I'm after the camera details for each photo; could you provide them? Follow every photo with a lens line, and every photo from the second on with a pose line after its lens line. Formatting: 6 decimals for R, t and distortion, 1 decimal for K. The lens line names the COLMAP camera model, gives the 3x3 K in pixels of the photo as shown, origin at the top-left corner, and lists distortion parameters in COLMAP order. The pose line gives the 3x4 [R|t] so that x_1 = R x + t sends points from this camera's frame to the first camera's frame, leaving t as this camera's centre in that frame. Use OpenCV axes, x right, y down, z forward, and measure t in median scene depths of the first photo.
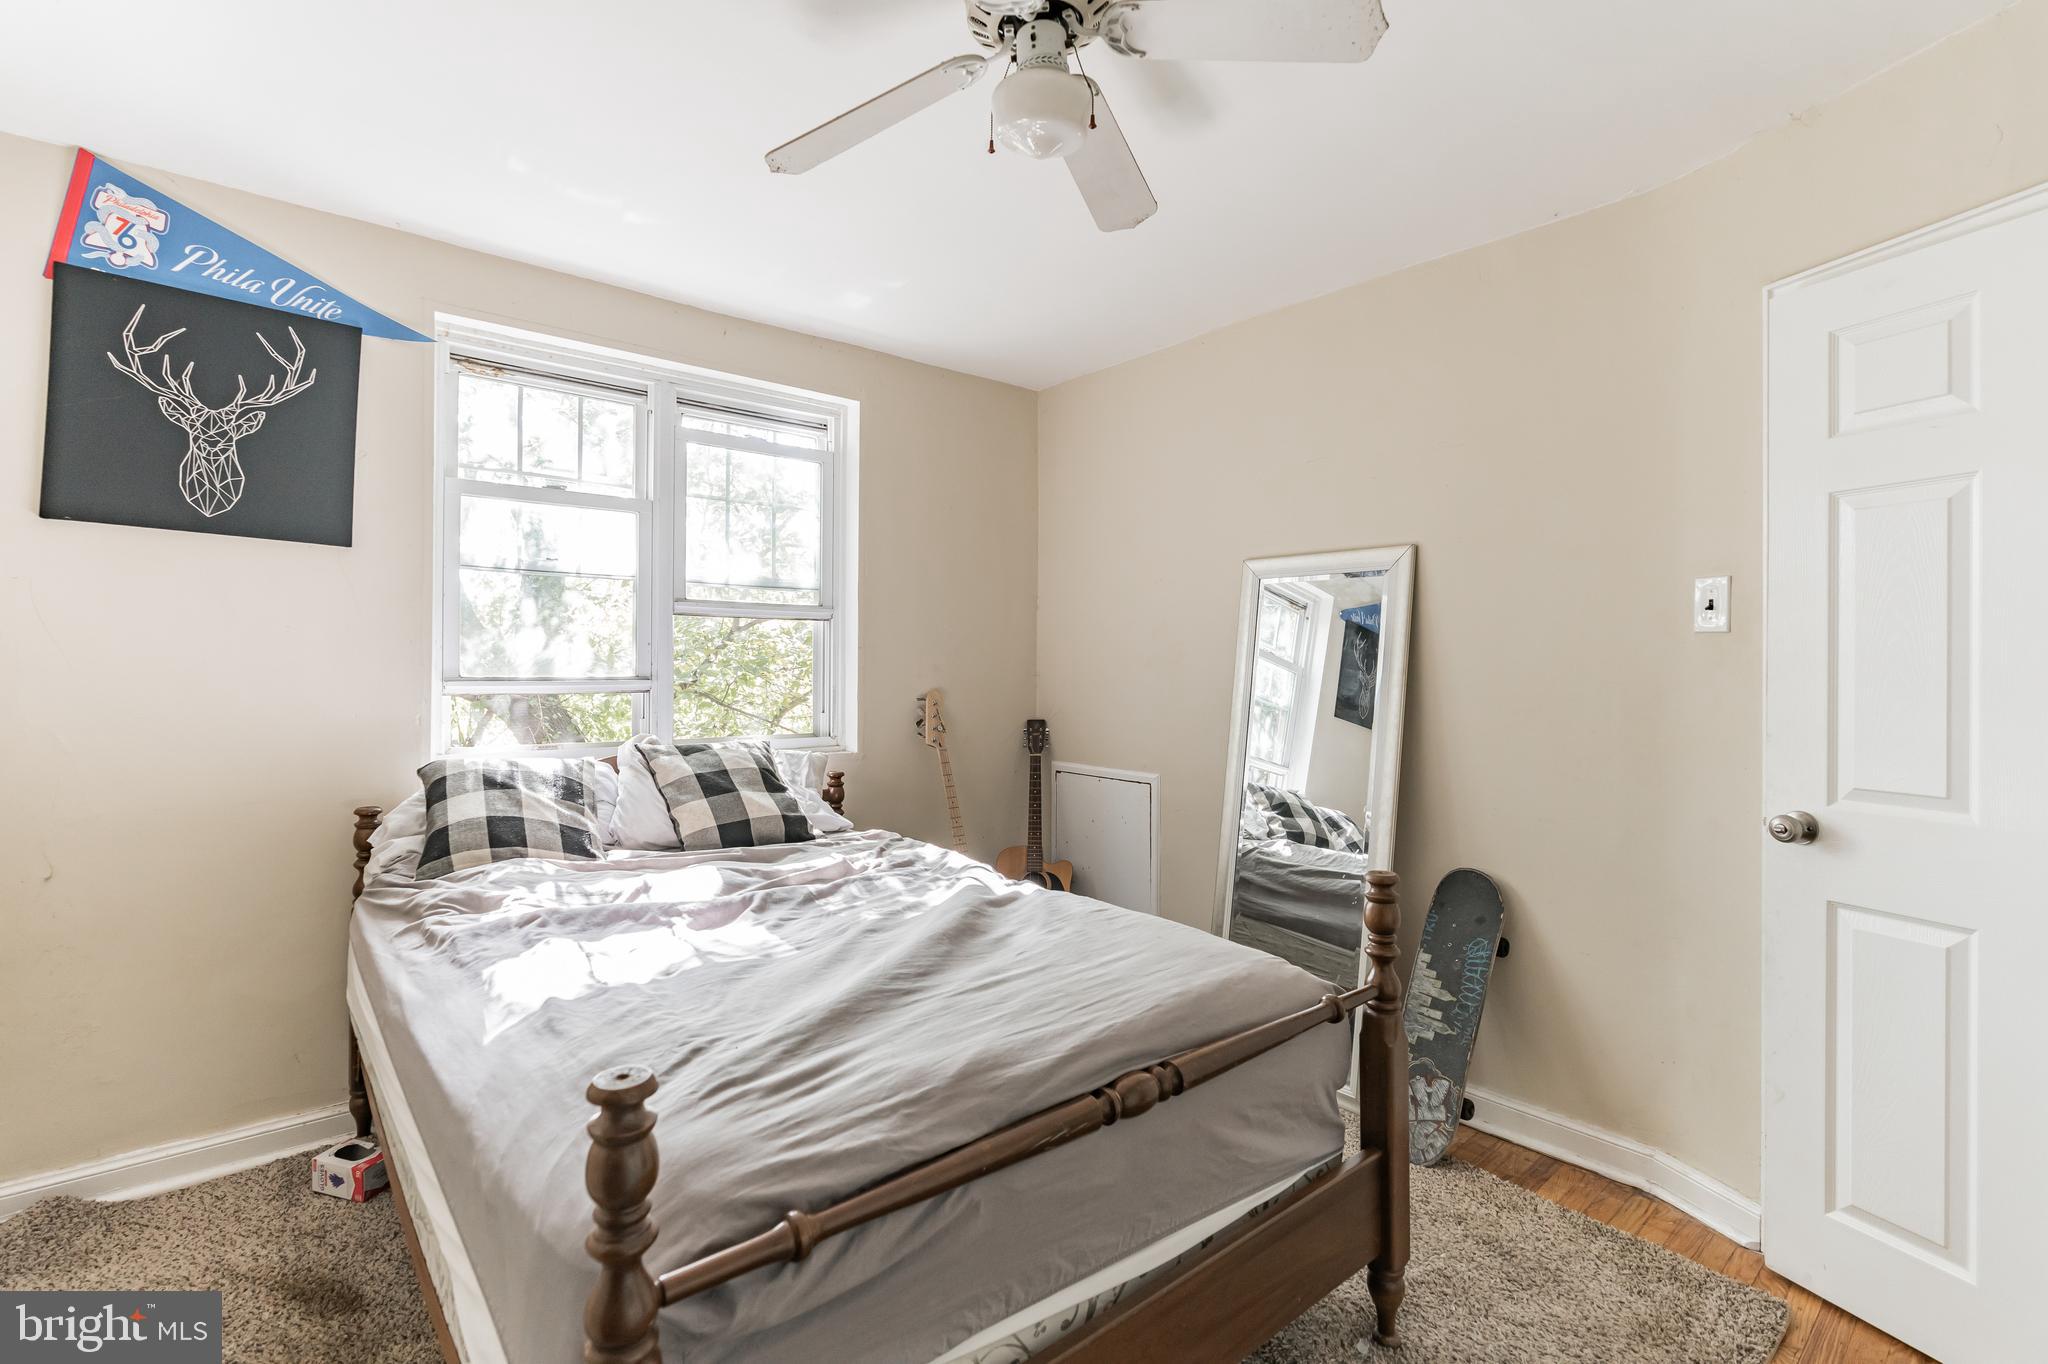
lens RADIAL K [[942.1, 0, 1022.3], [0, 942.1, 677.5], [0, 0, 1]] dist [-0.010138, 0.003421]
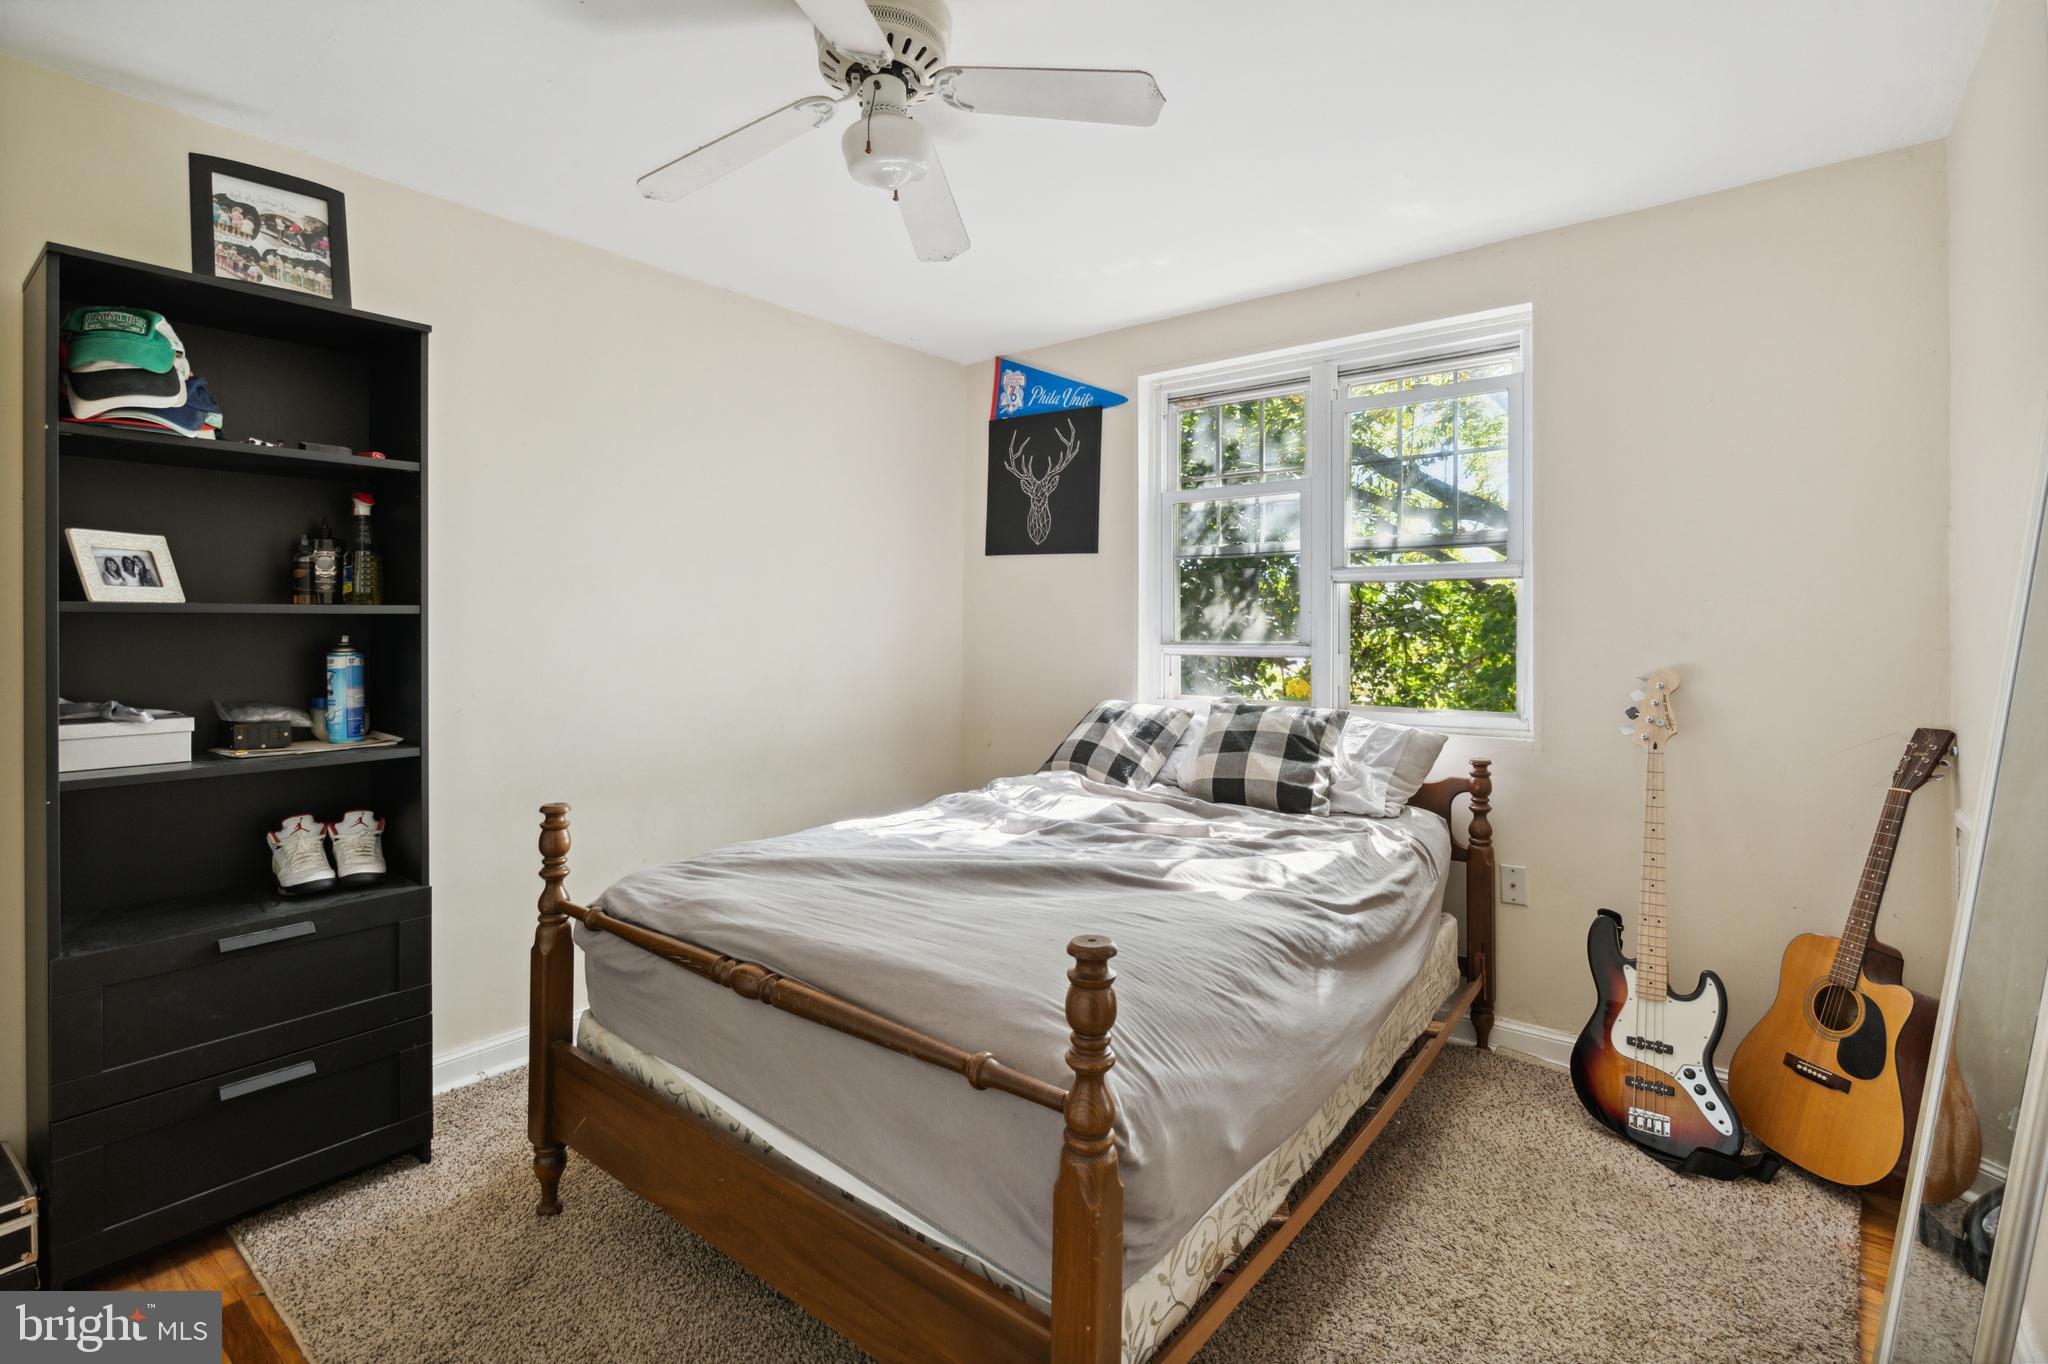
lens RADIAL K [[942.1, 0, 998.5], [0, 942.1, 620.8], [0, 0, 1]] dist [-0.010138, 0.003421]
pose [[0.183595, -0.011290, -0.982937, 0.806310], [-0.012509, 0.999826, -0.013821, -0.008163], [0.982922, 0.014833, 0.183422, 0.629333]]
